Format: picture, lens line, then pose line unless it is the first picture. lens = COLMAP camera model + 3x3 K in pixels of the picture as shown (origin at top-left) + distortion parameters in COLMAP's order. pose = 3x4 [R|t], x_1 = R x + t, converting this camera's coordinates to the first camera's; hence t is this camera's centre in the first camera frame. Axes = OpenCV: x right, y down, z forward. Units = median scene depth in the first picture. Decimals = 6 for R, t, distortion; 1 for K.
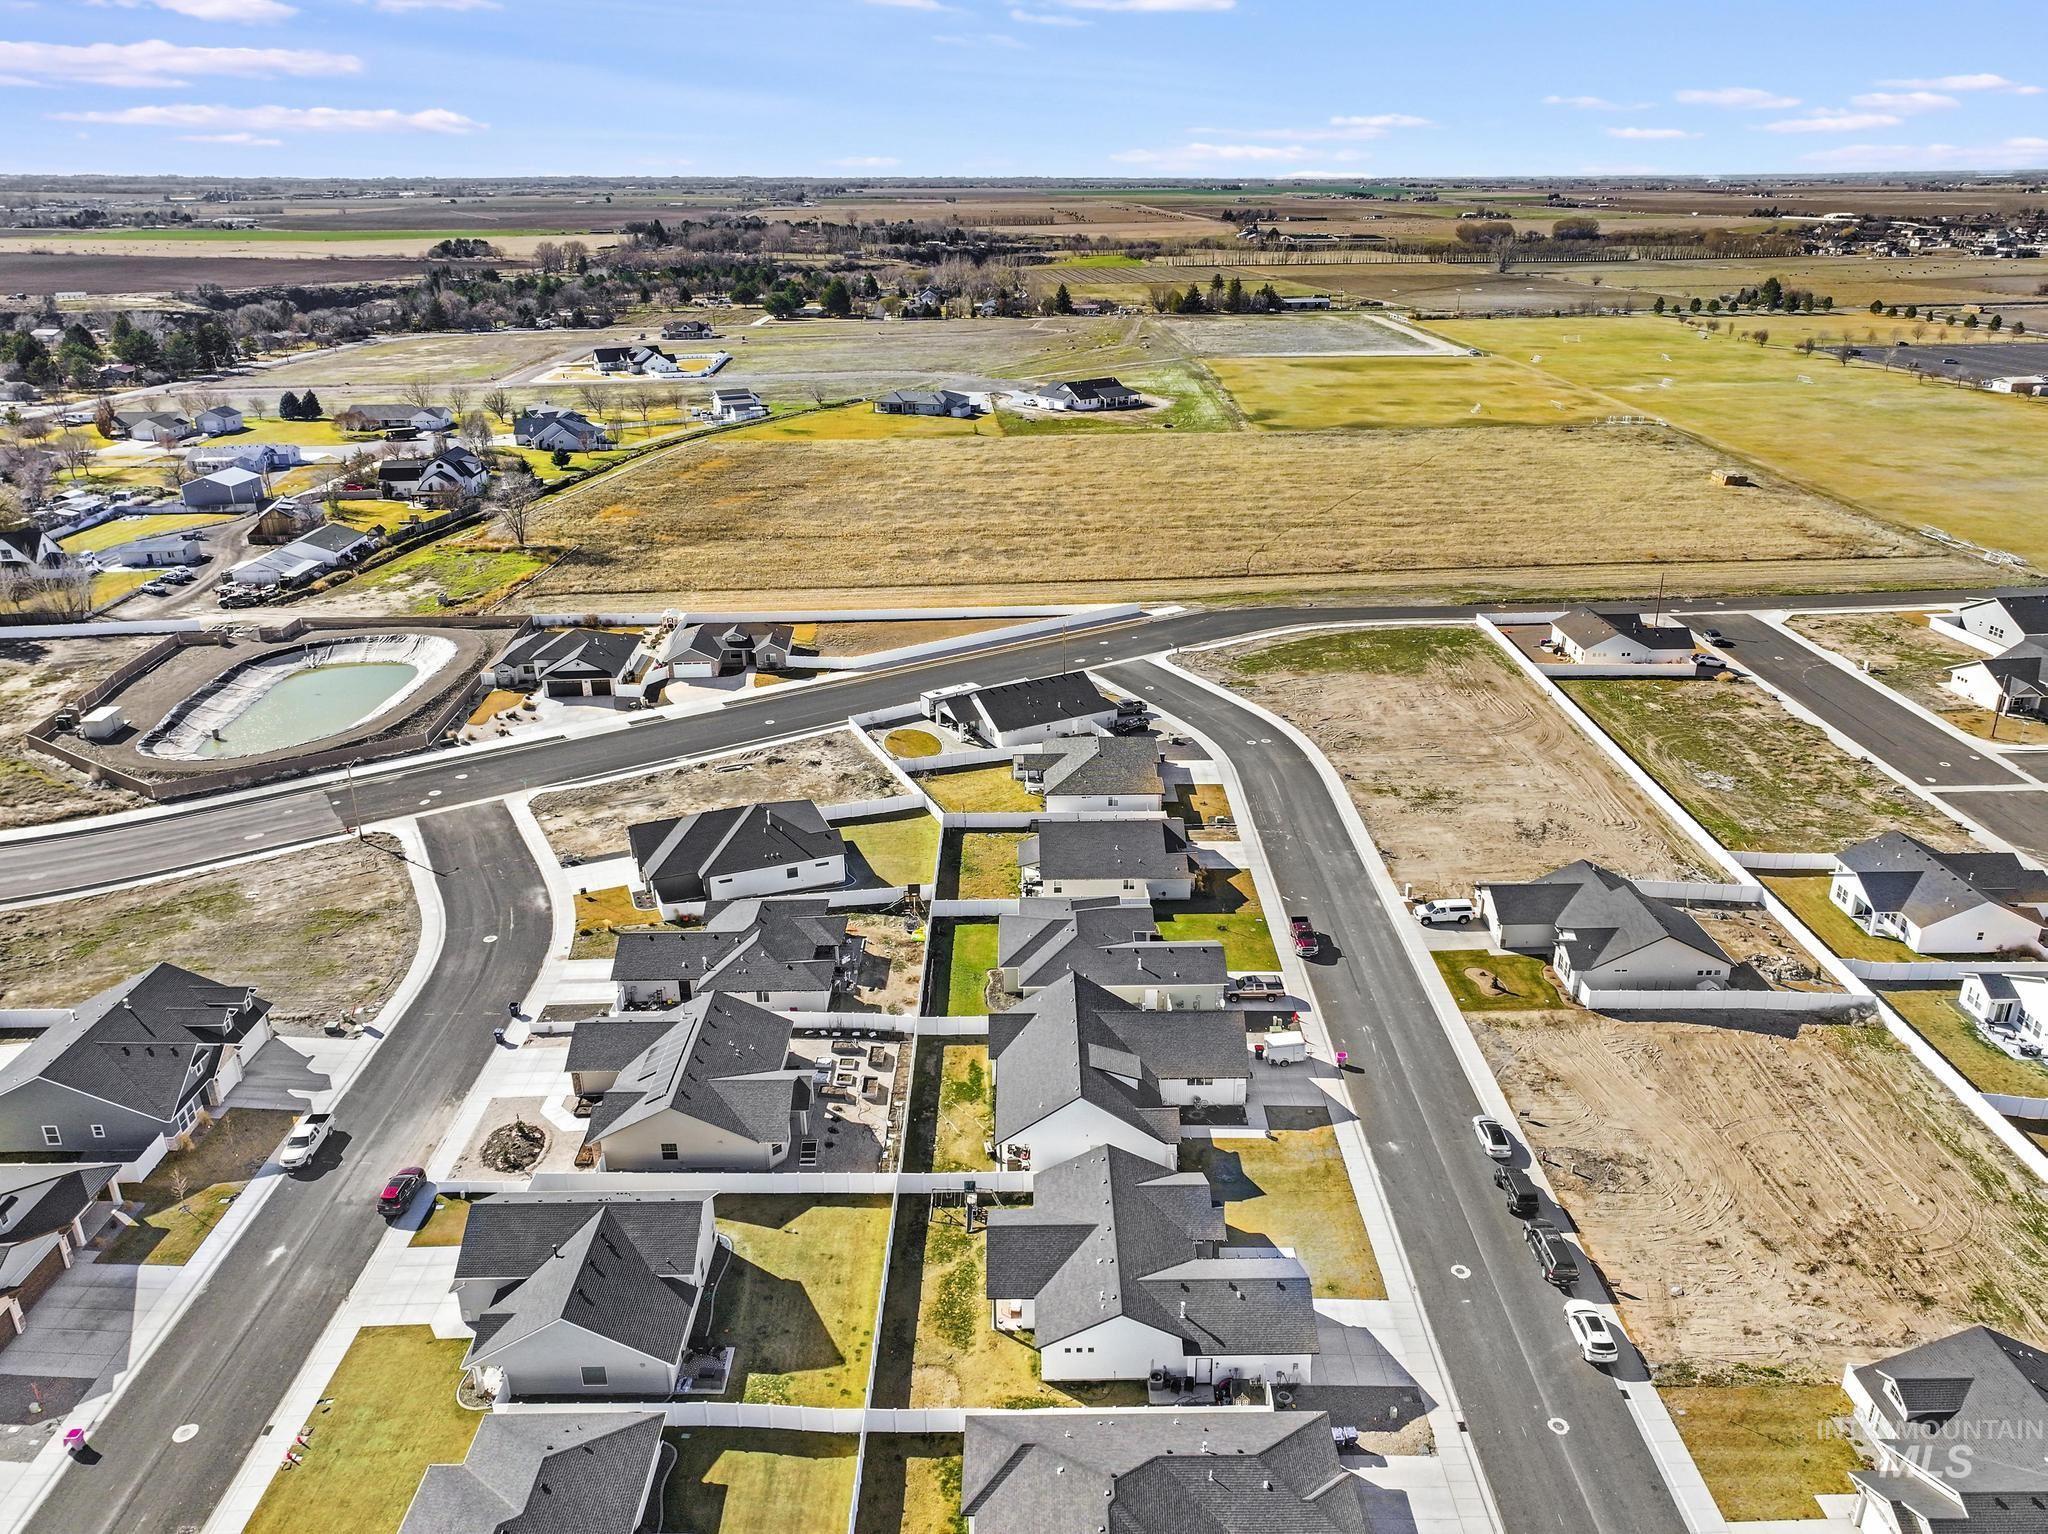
lens RADIAL K [[1434.6, 0, 1024.0], [0, 1434.6, 767.0], [0, 0, 1]] dist [-0.001447, 0.015370]
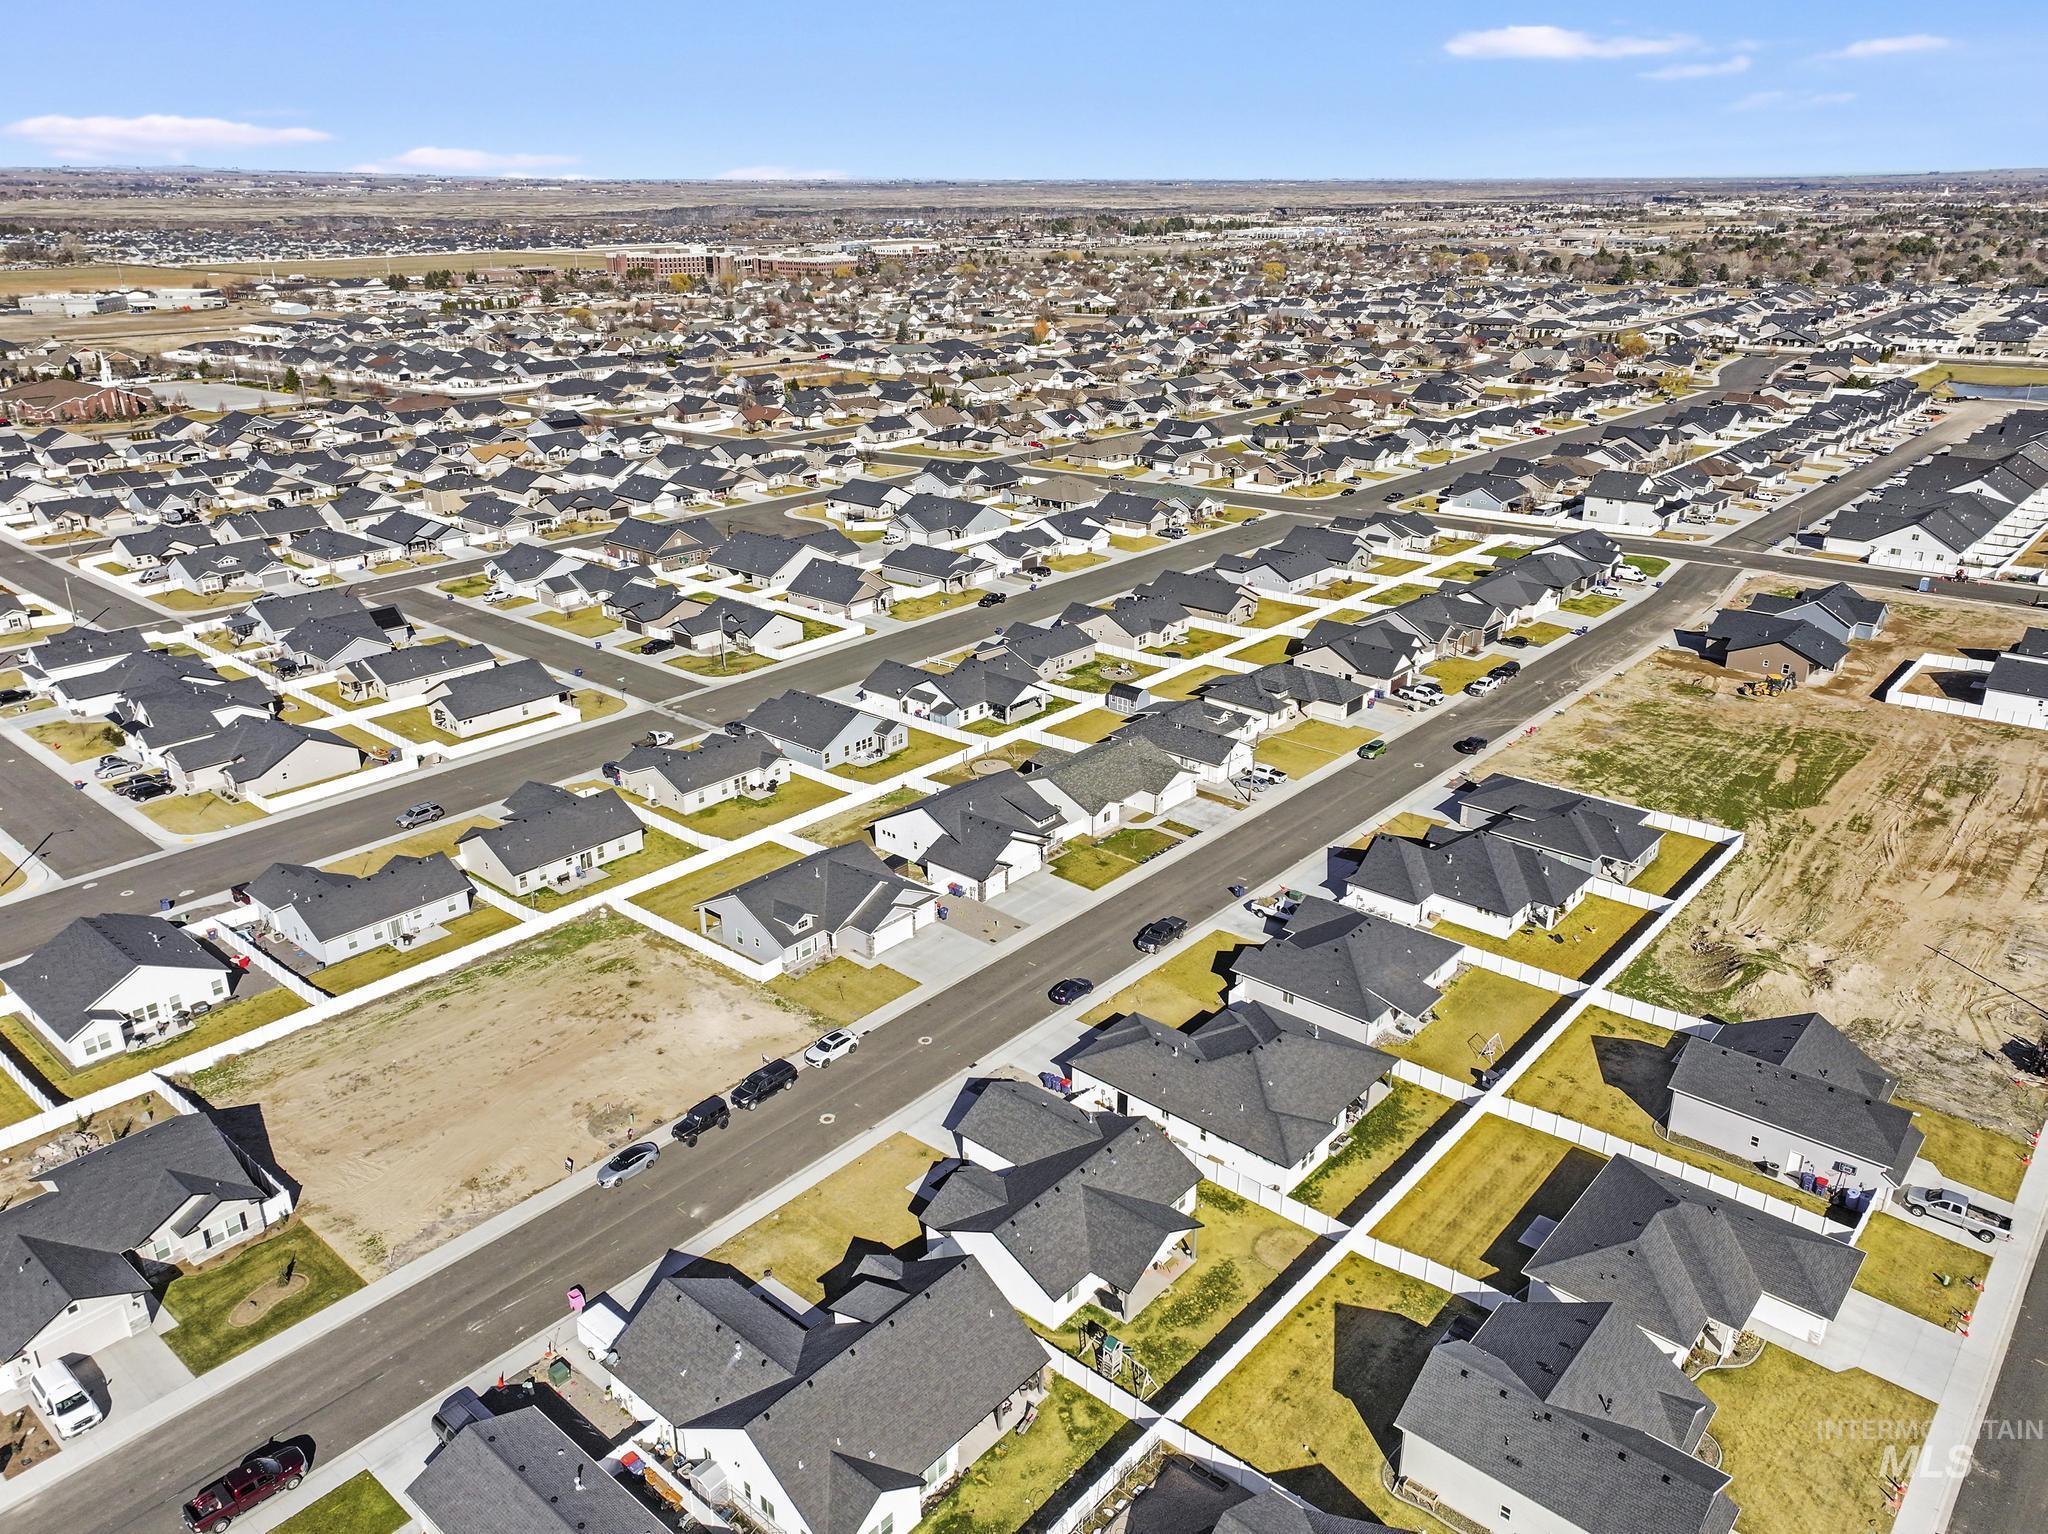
lens RADIAL K [[1458.5, 0, 1035.0], [0, 1458.5, 766.6], [0, 0, 1]] dist [0.003161, 0.013365]
pose [[-0.753504, -0.231723, 0.615253, -0.322705], [0.257537, 0.757004, 0.600517, -0.355384], [-0.604903, 0.610942, -0.510728, 0.887325]]
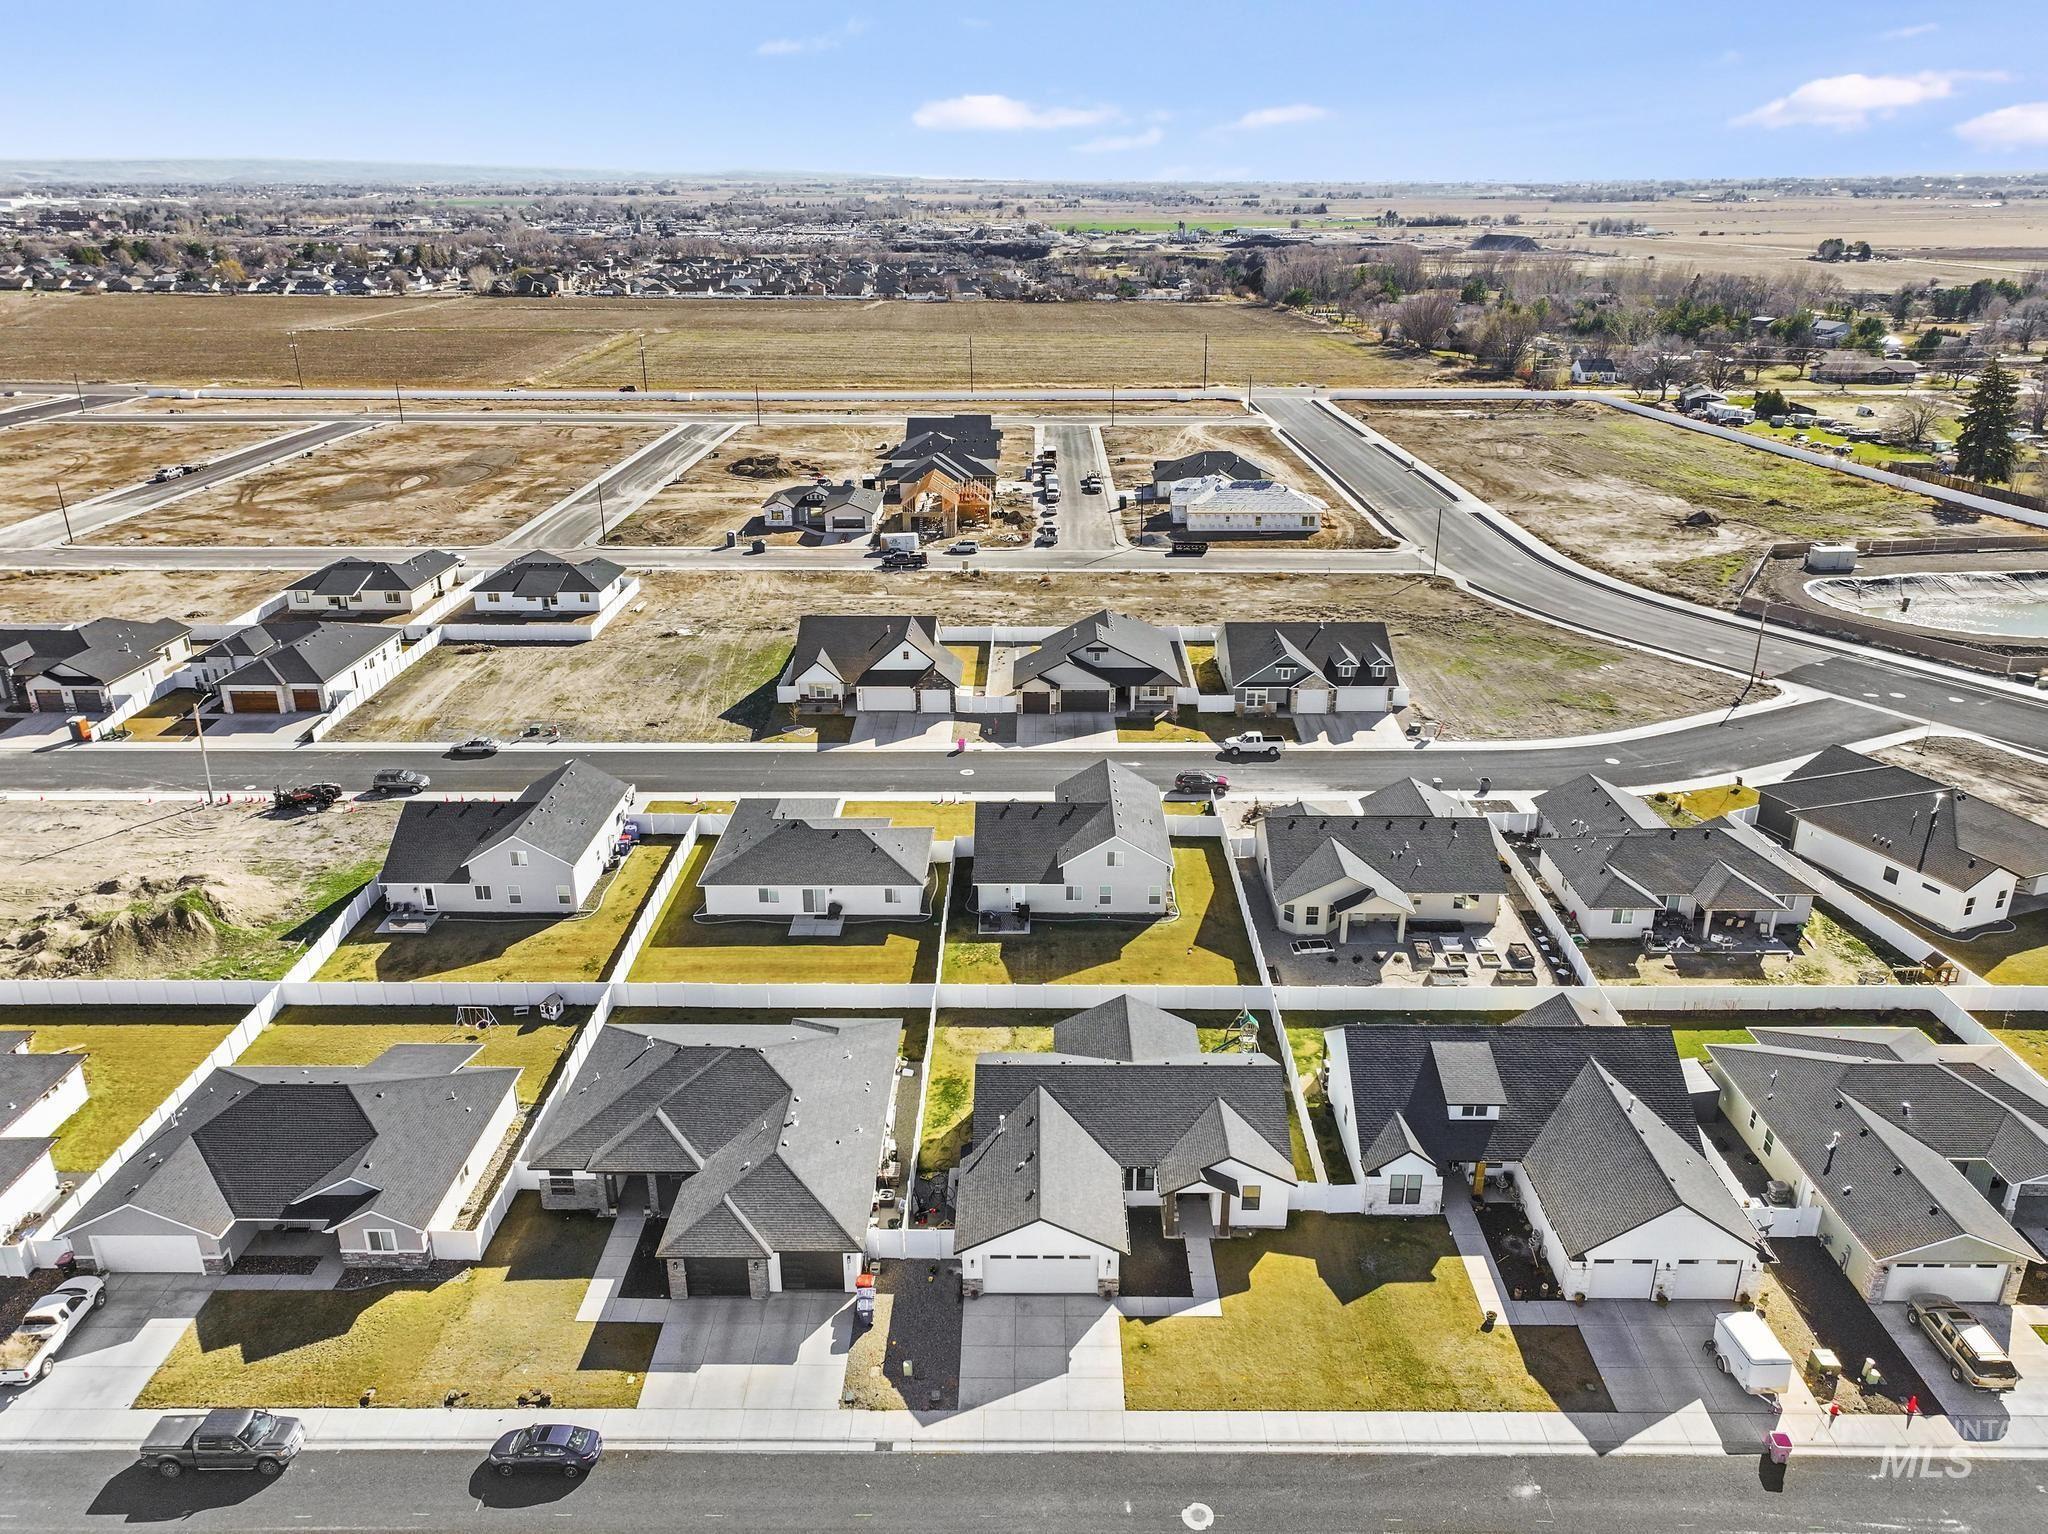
lens RADIAL K [[1434.6, 0, 1024.0], [0, 1434.6, 767.0], [0, 0, 1]] dist [-0.001447, 0.015370]
pose [[-0.008215, 0.379722, -0.925064, 0.490224], [-0.378011, 0.855270, 0.354430, -0.063187], [0.925765, 0.352596, 0.136513, 0.497344]]
